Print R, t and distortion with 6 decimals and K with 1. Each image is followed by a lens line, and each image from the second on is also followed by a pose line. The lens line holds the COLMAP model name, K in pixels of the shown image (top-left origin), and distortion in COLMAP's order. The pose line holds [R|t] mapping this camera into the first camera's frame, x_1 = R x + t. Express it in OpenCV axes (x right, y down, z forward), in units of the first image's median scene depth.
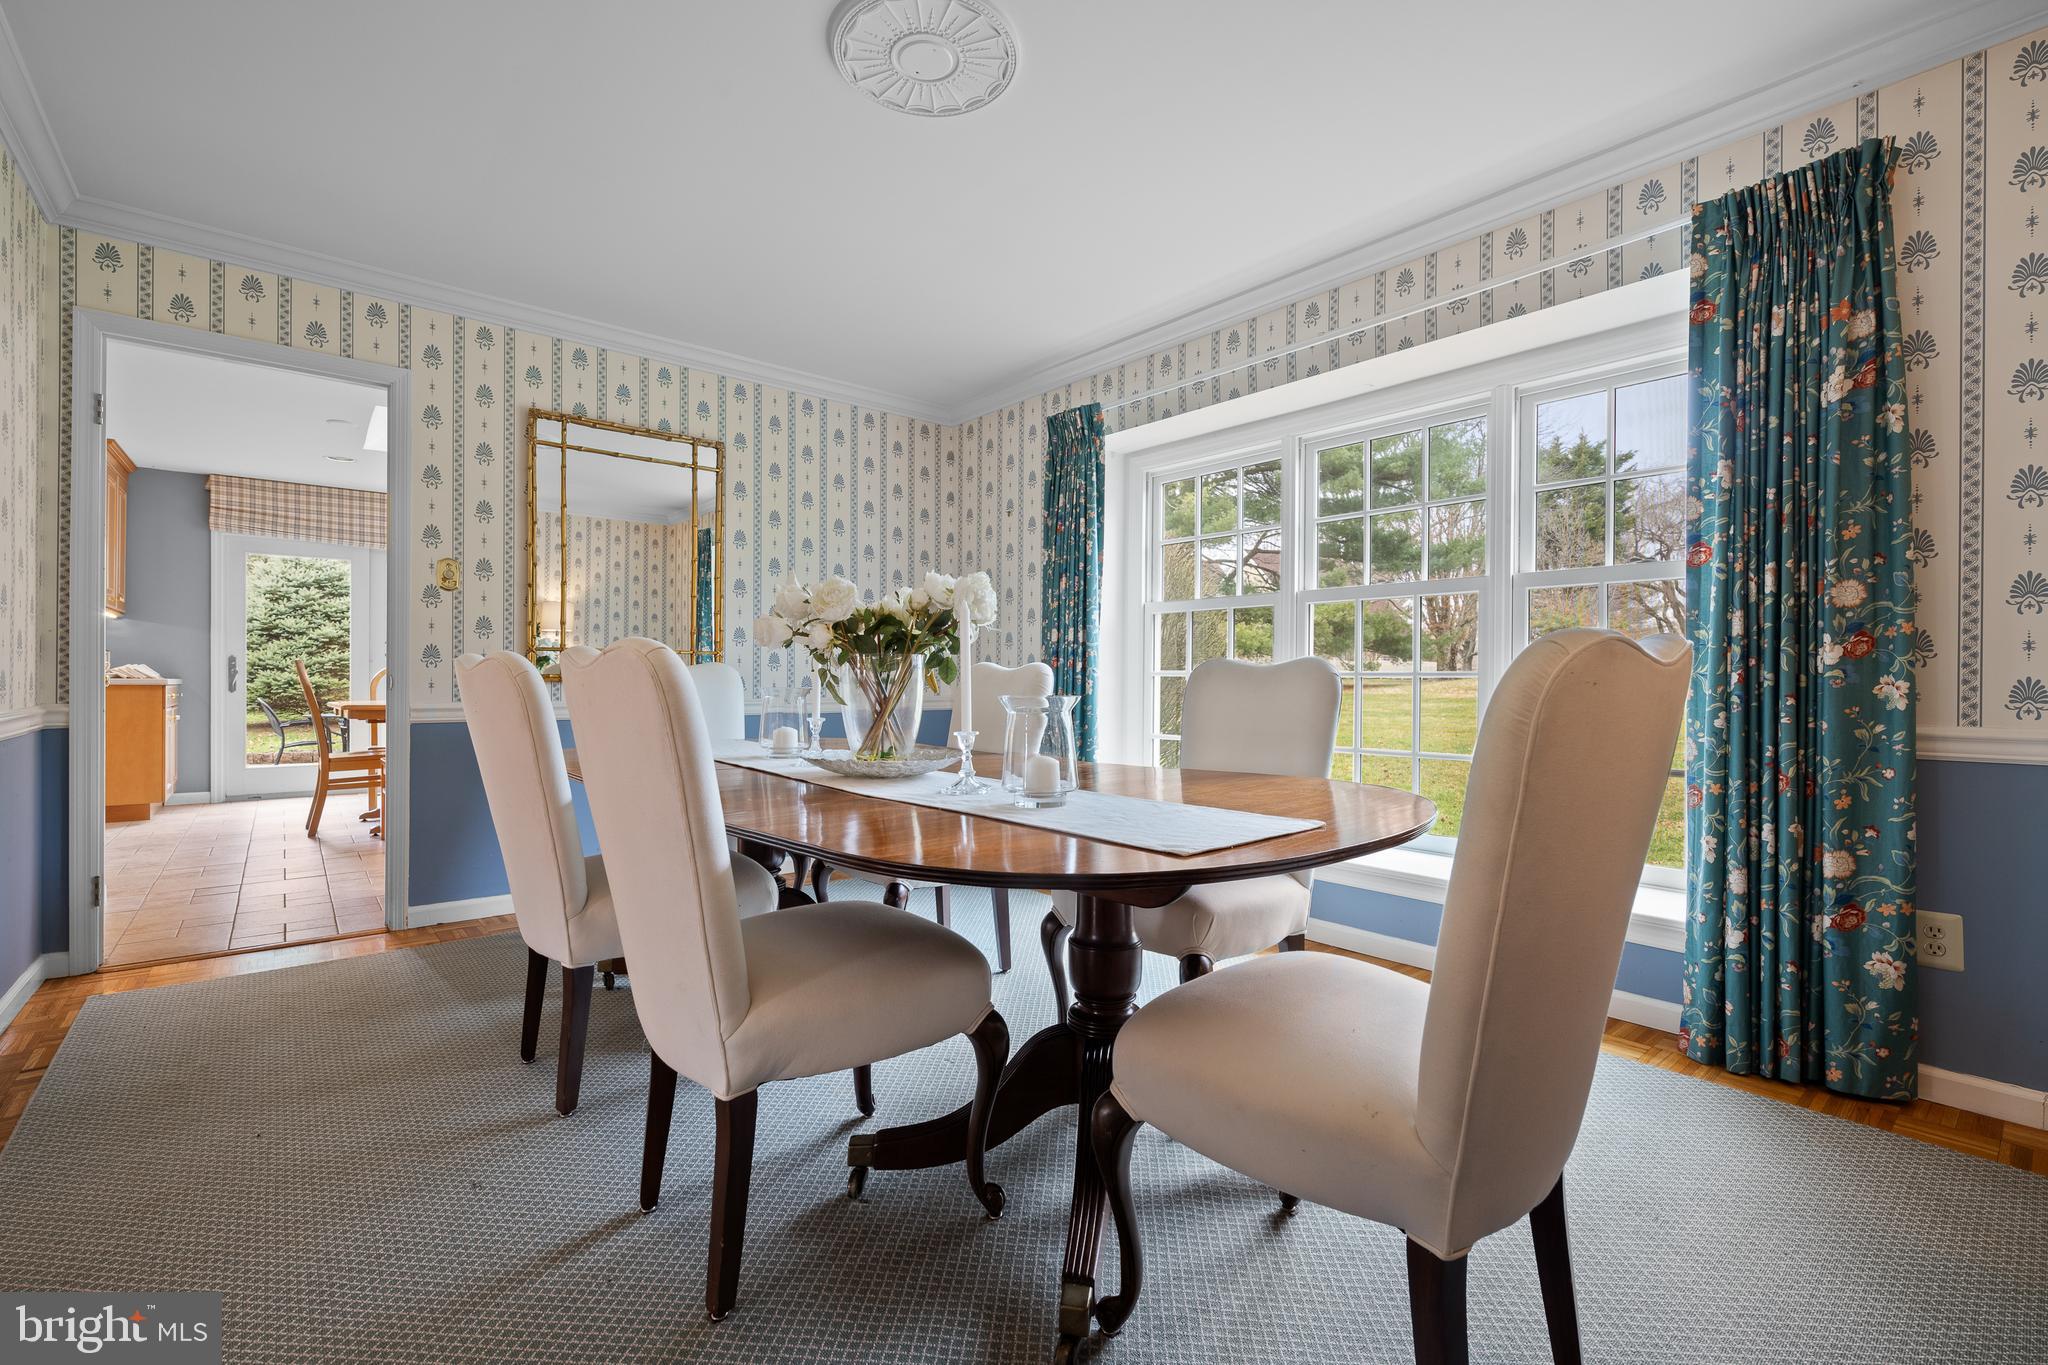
lens RADIAL K [[889.5, 0, 1023.7], [0, 889.5, 681.9], [0, 0, 1]] dist [-0.001033, -0.000309]
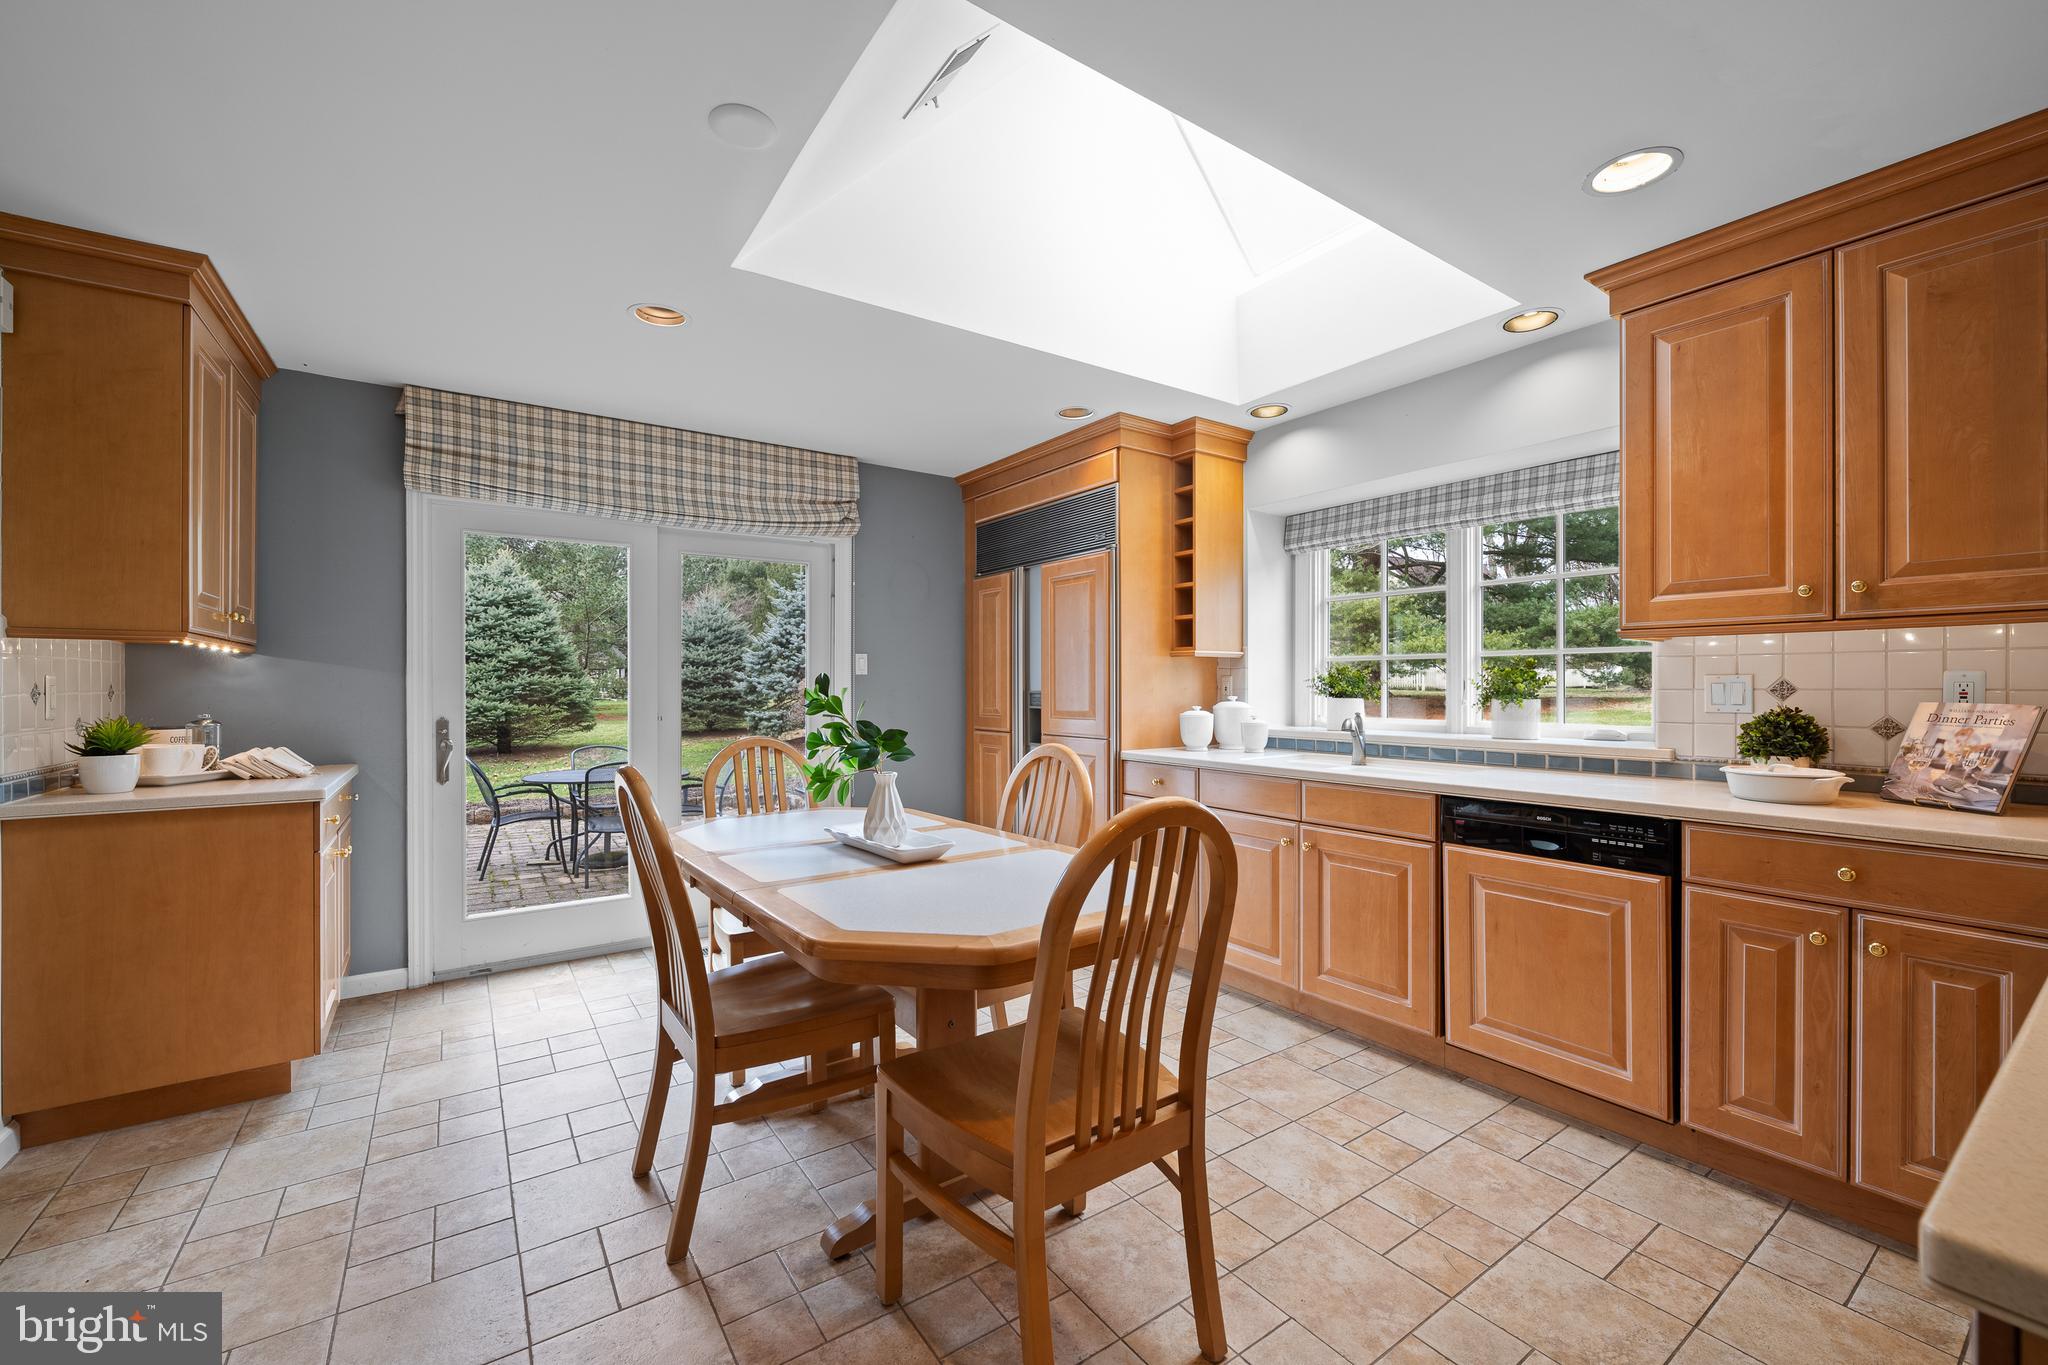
lens RADIAL K [[817.9, 0, 1022.2], [0, 817.9, 686.9], [0, 0, 1]] dist [-0.007395, 0.000433]
pose [[0.996177, -0.005773, -0.087172, -0.487507], [0.005672, 0.999983, -0.001412, -0.046102], [0.087179, 0.000912, 0.996192, 0.527149]]
